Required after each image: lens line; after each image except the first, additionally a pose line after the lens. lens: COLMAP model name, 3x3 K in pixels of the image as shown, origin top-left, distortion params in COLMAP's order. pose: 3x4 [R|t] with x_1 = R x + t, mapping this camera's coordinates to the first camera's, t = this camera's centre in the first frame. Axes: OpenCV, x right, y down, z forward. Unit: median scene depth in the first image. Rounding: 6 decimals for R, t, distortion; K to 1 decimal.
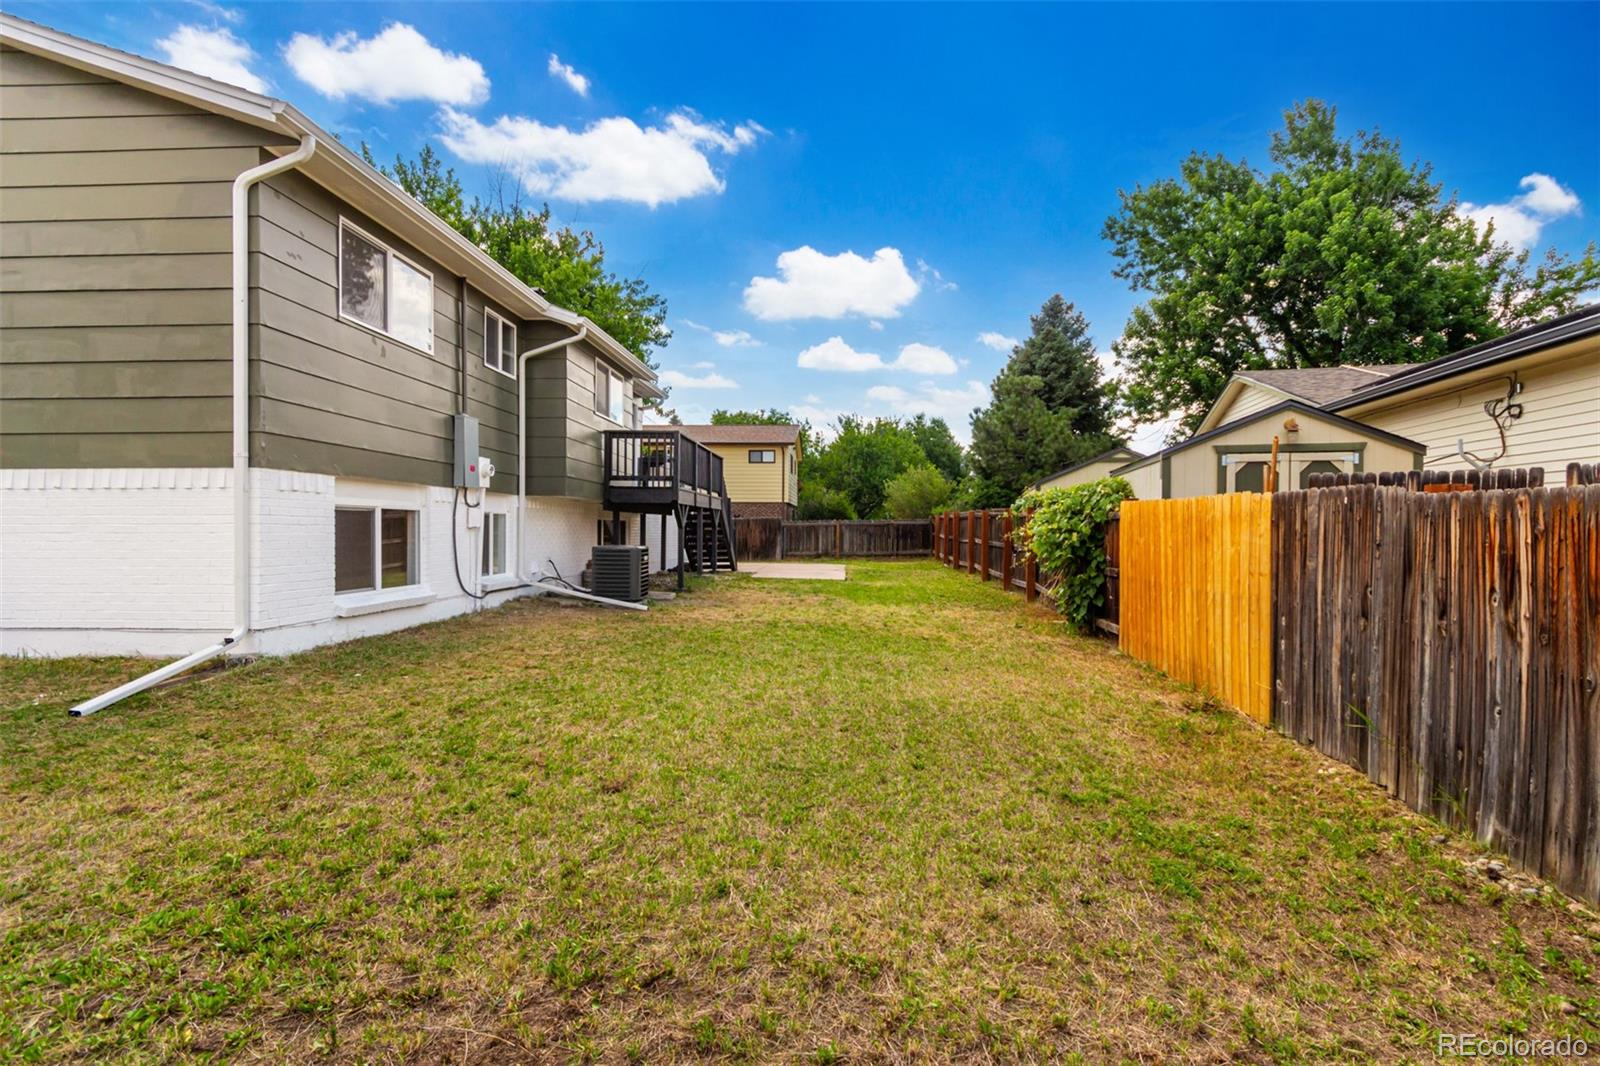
lens RADIAL K [[733.7, 0, 804.7], [0, 733.7, 537.8], [0, 0, 1]] dist [-0.002216, 0.000383]
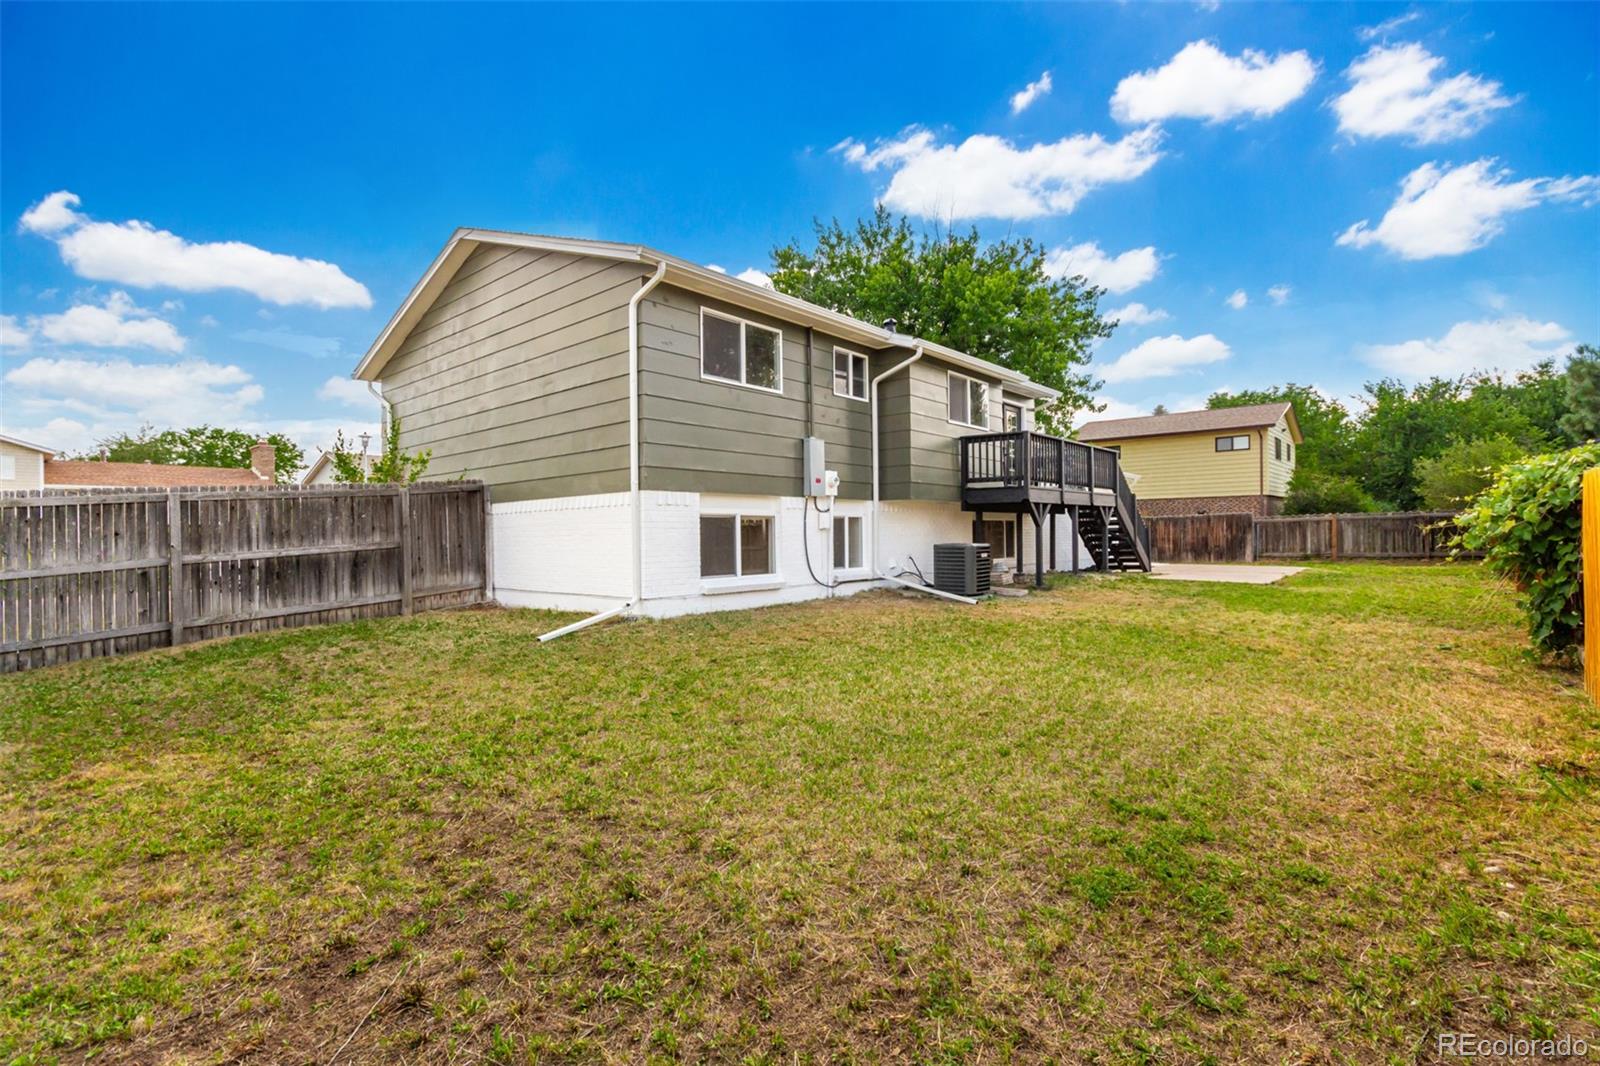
lens RADIAL K [[733.7, 0, 804.0], [0, 733.7, 534.7], [0, 0, 1]] dist [-0.002216, 0.000383]
pose [[0.792099, -0.013366, -0.610246, 0.269260], [0.008881, 0.999907, -0.010373, 0.008363], [0.610328, 0.002797, 0.792144, 0.010654]]
